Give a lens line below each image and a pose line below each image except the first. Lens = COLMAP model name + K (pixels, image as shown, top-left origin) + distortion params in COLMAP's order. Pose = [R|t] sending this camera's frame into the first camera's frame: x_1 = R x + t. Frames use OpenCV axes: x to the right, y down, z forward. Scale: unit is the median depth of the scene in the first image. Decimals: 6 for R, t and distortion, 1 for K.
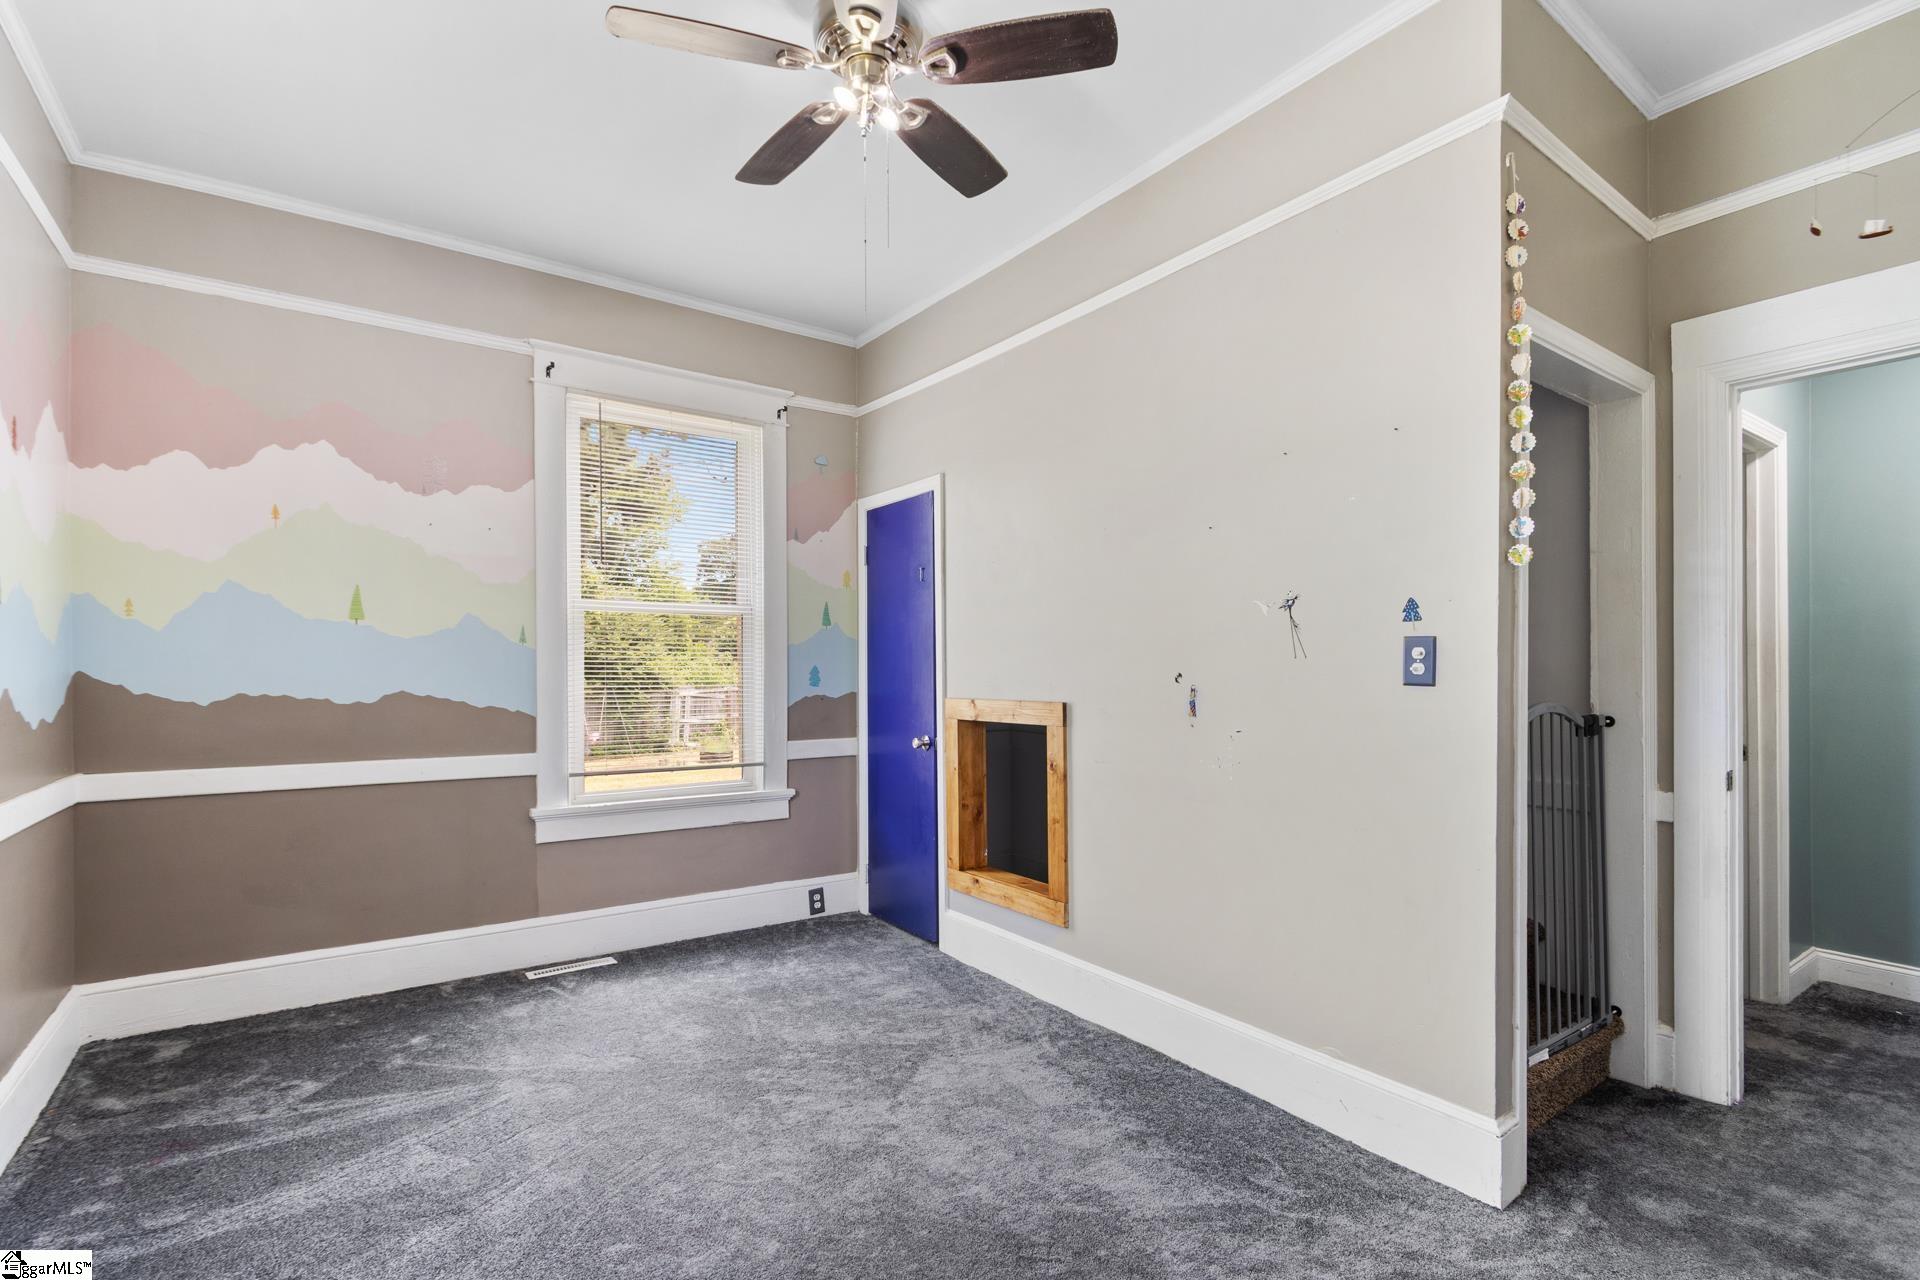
lens RADIAL K [[887.5, 0, 960.9], [0, 887.5, 663.2], [0, 0, 1]] dist [0.003025, -0.001739]
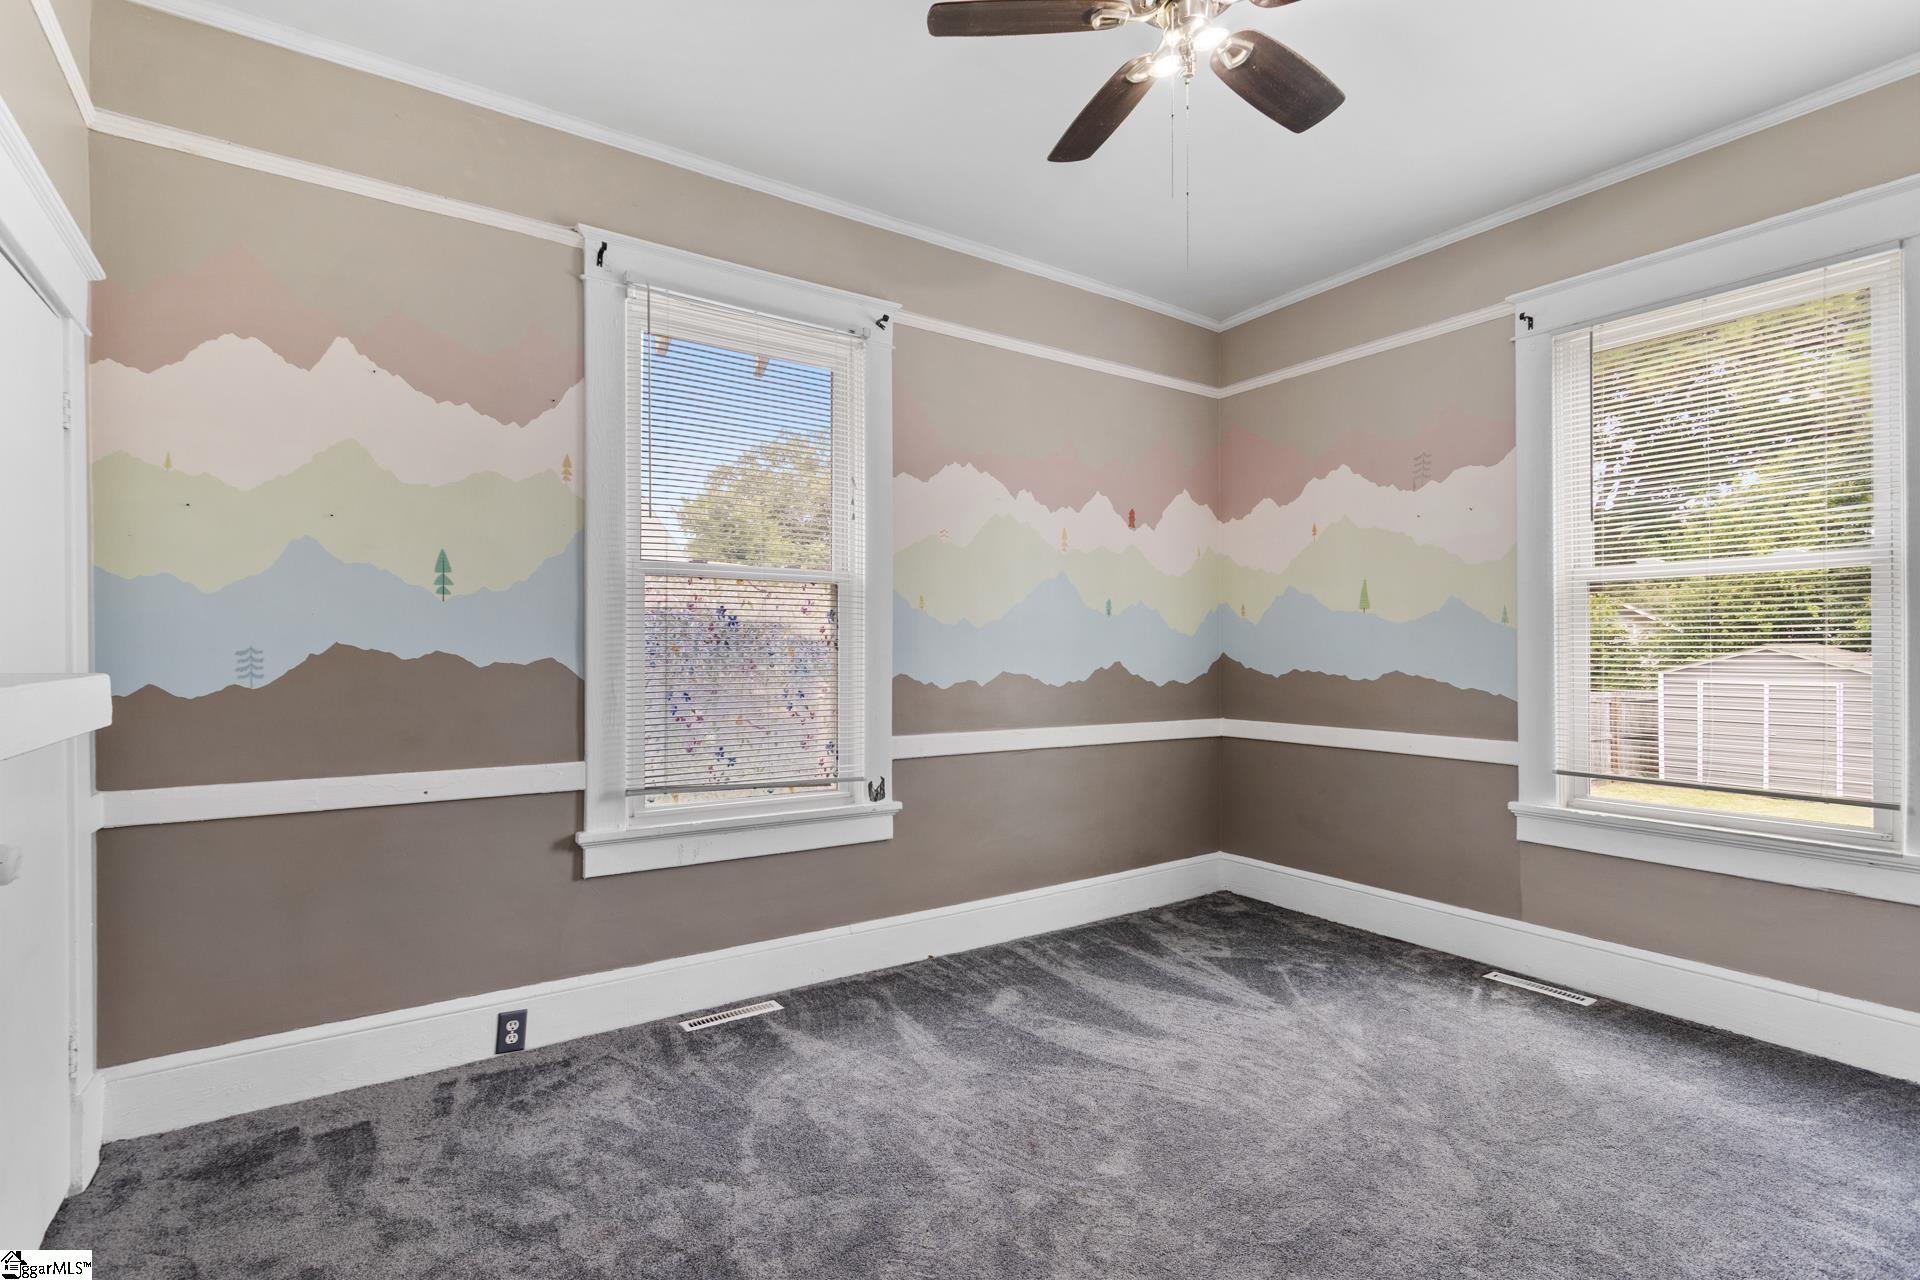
lens RADIAL K [[887.5, 0, 957.4], [0, 887.5, 652.8], [0, 0, 1]] dist [0.003025, -0.001739]
pose [[-0.024760, -0.006708, -0.999671, 0.837469], [0.000008, 0.999977, -0.006710, 0.027550], [0.999693, -0.000174, -0.024759, 0.802204]]
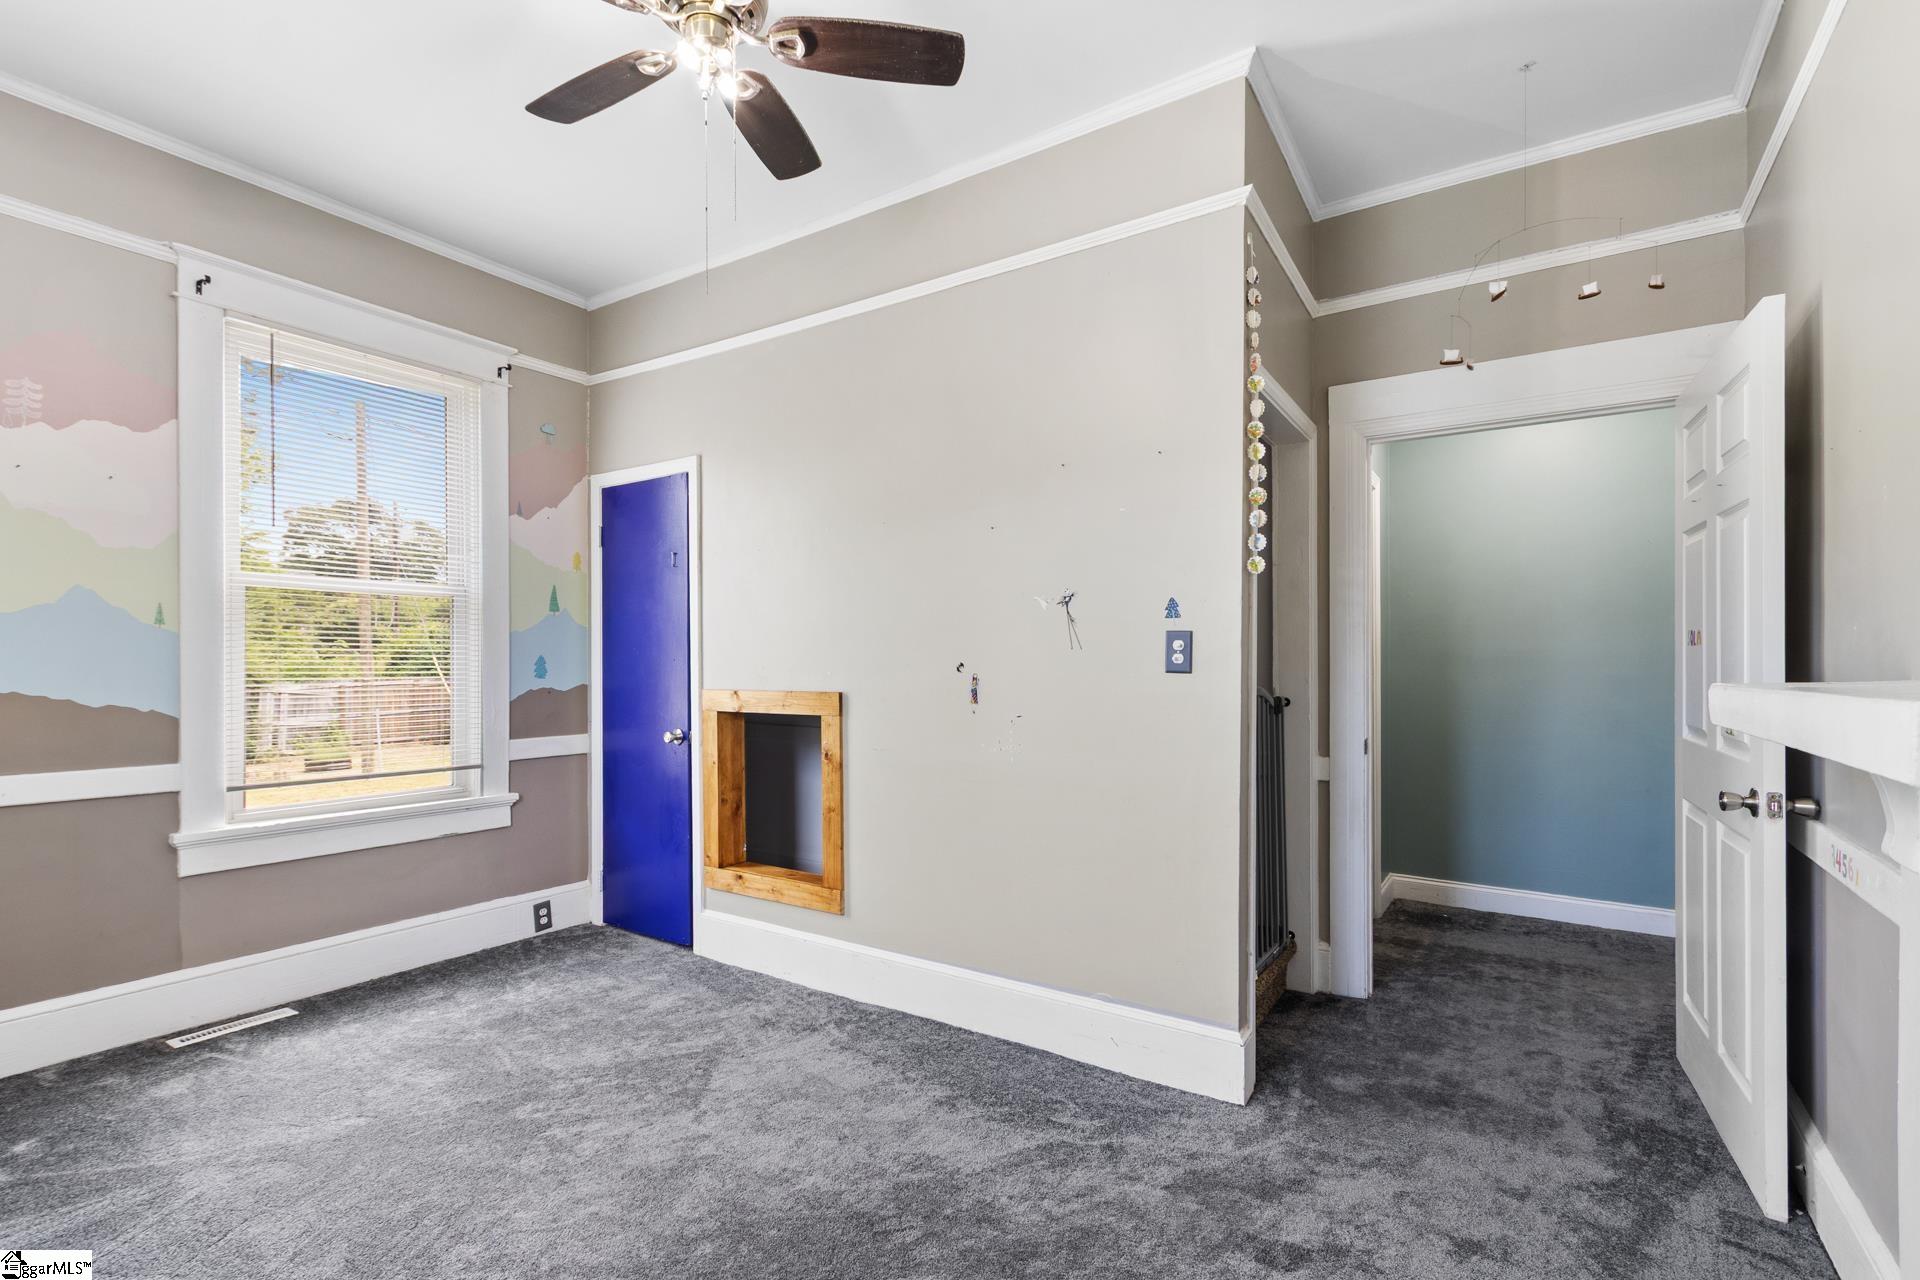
lens RADIAL K [[887.5, 0, 957.1], [0, 887.5, 655.3], [0, 0, 1]] dist [0.003025, -0.001739]
pose [[0.933848, 0.003587, 0.357653, -0.095312], [-0.003333, 0.999994, -0.001326, 0.002463], [-0.357656, 0.000046, 0.933854, 0.005563]]
